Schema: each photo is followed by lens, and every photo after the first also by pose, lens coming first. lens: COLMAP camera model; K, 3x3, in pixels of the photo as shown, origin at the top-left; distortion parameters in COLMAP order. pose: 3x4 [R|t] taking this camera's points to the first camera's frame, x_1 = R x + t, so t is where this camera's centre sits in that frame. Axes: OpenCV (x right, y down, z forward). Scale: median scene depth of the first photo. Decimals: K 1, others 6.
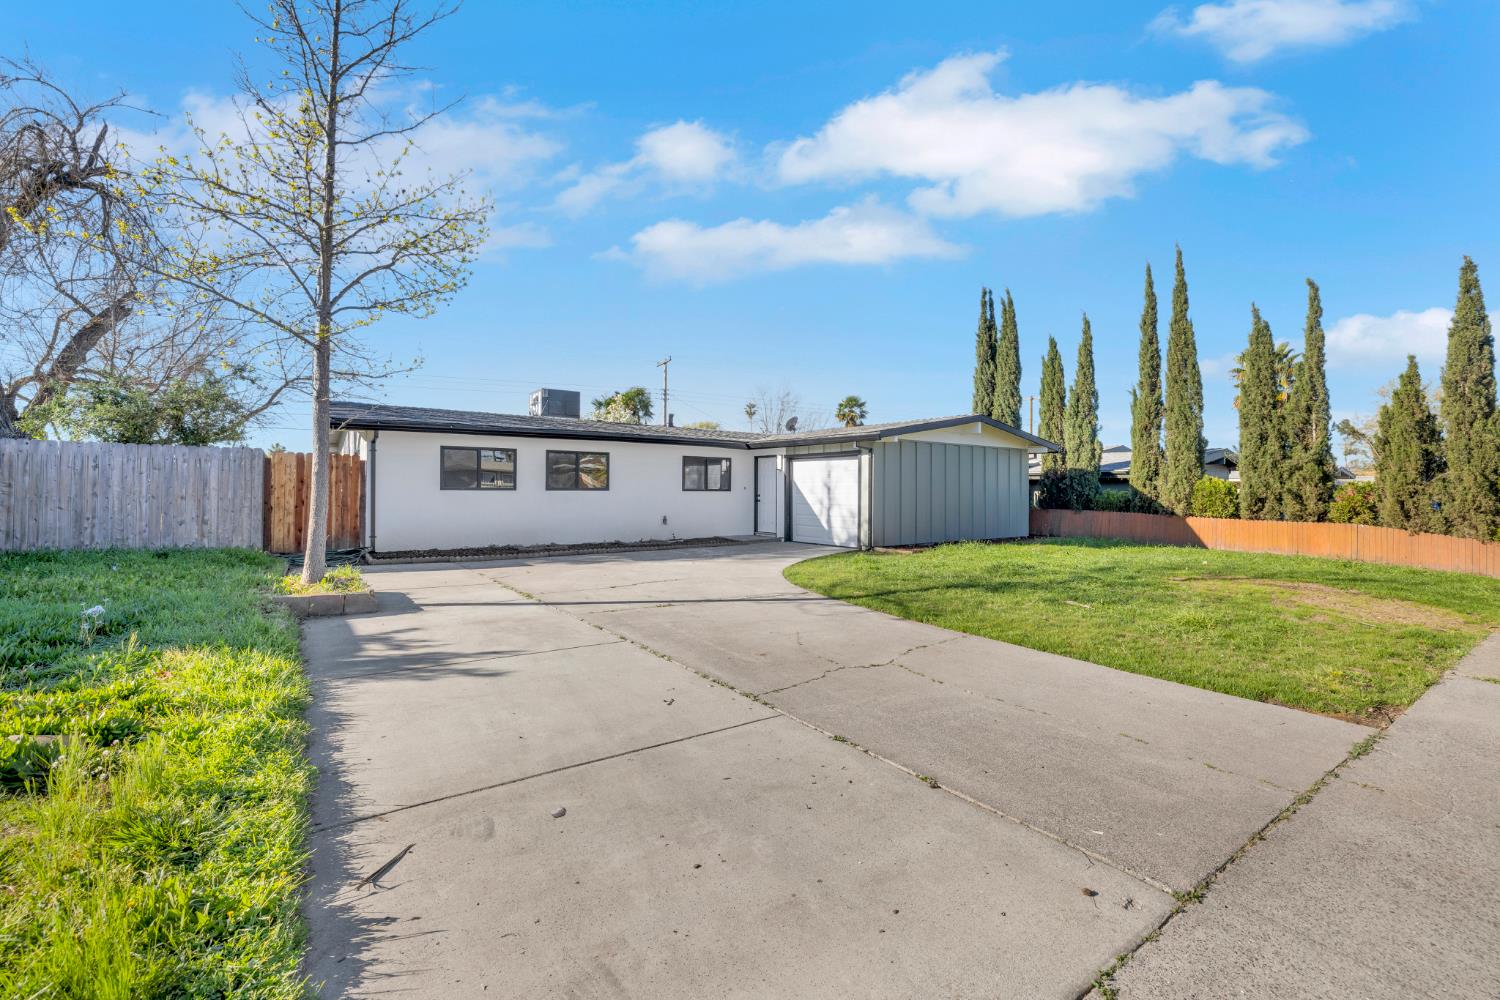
lens RADIAL K [[628.0, 0, 743.3], [0, 628.0, 489.9], [0, 0, 1]] dist [0.000343, -0.000092]
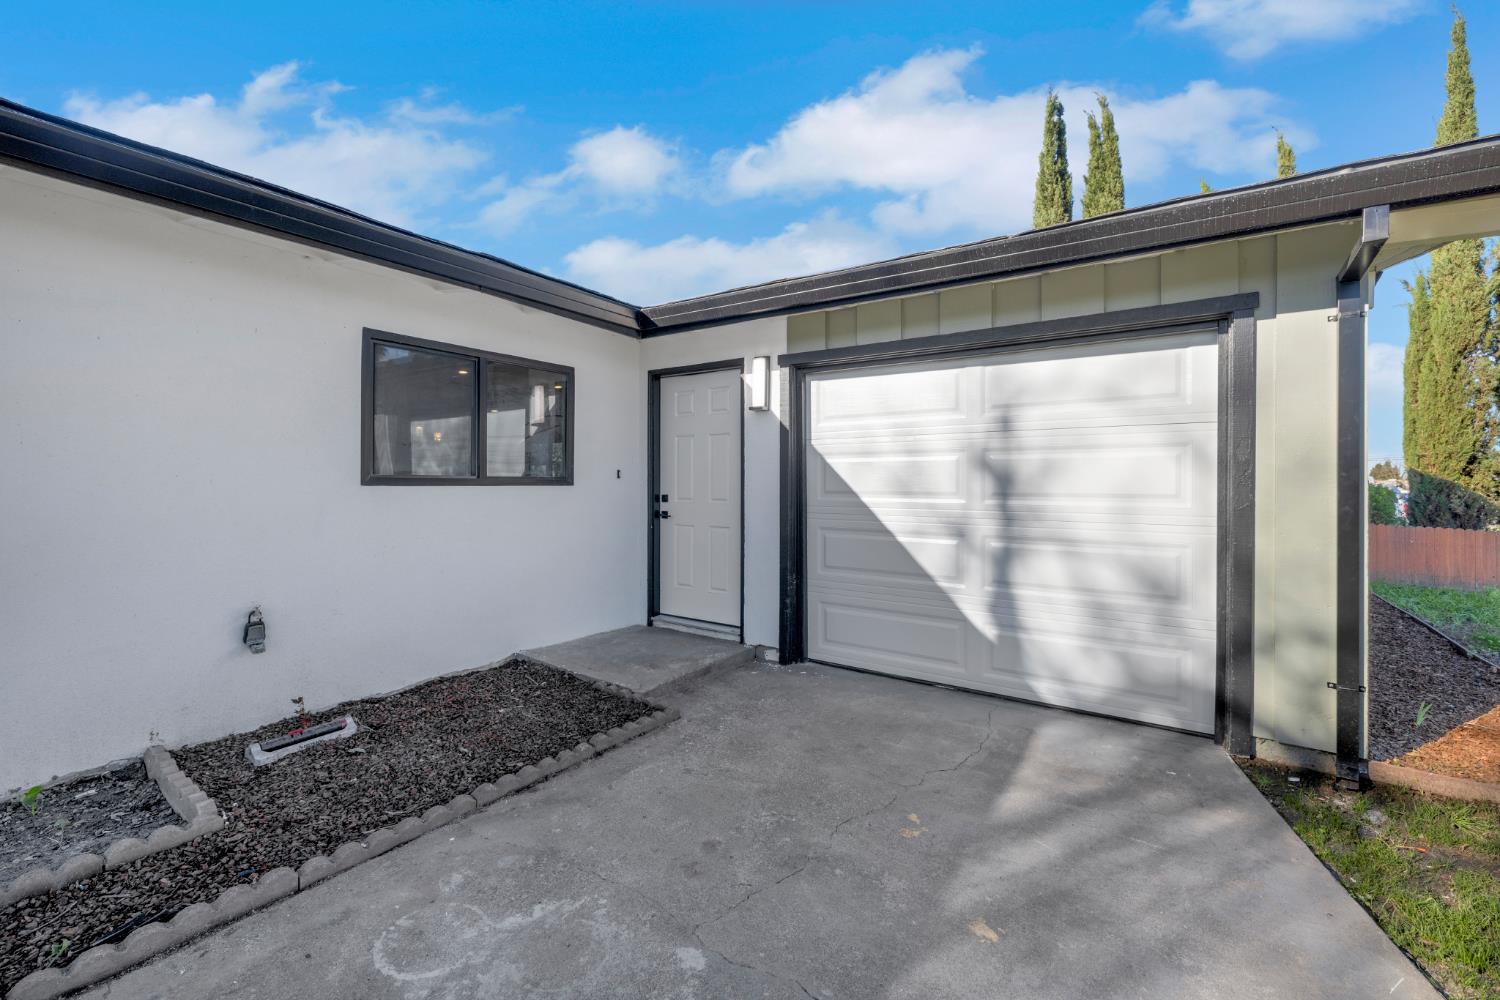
lens RADIAL K [[657.6, 0, 765.8], [0, 657.6, 483.3], [0, 0, 1]] dist [-0.000197, -0.000021]
pose [[0.942385, -0.002108, 0.334523, -0.039159], [-0.000754, 0.999964, 0.008426, -0.001072], [-0.334529, -0.008193, 0.942350, 0.723115]]
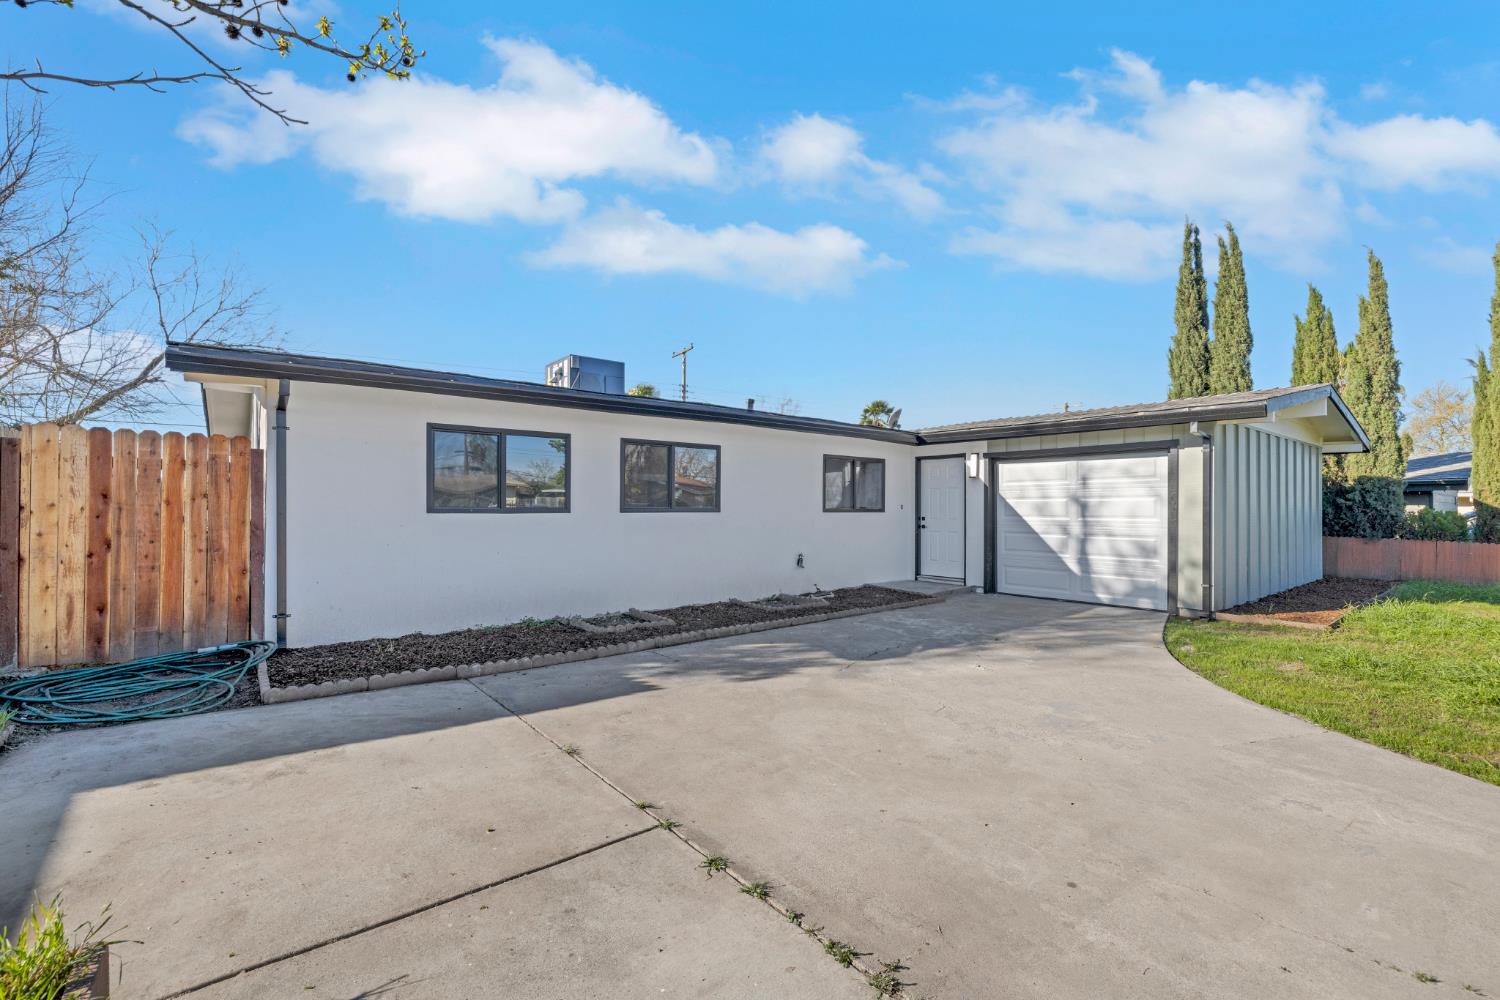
lens RADIAL K [[653.5, 0, 749.3], [0, 653.5, 510.9], [0, 0, 1]] dist [-0.000415, -0.000034]
pose [[0.998859, -0.003430, 0.047629, -0.196044], [0.003222, 0.999985, 0.004438, -0.002256], [-0.047644, -0.004280, 0.998855, 0.367067]]
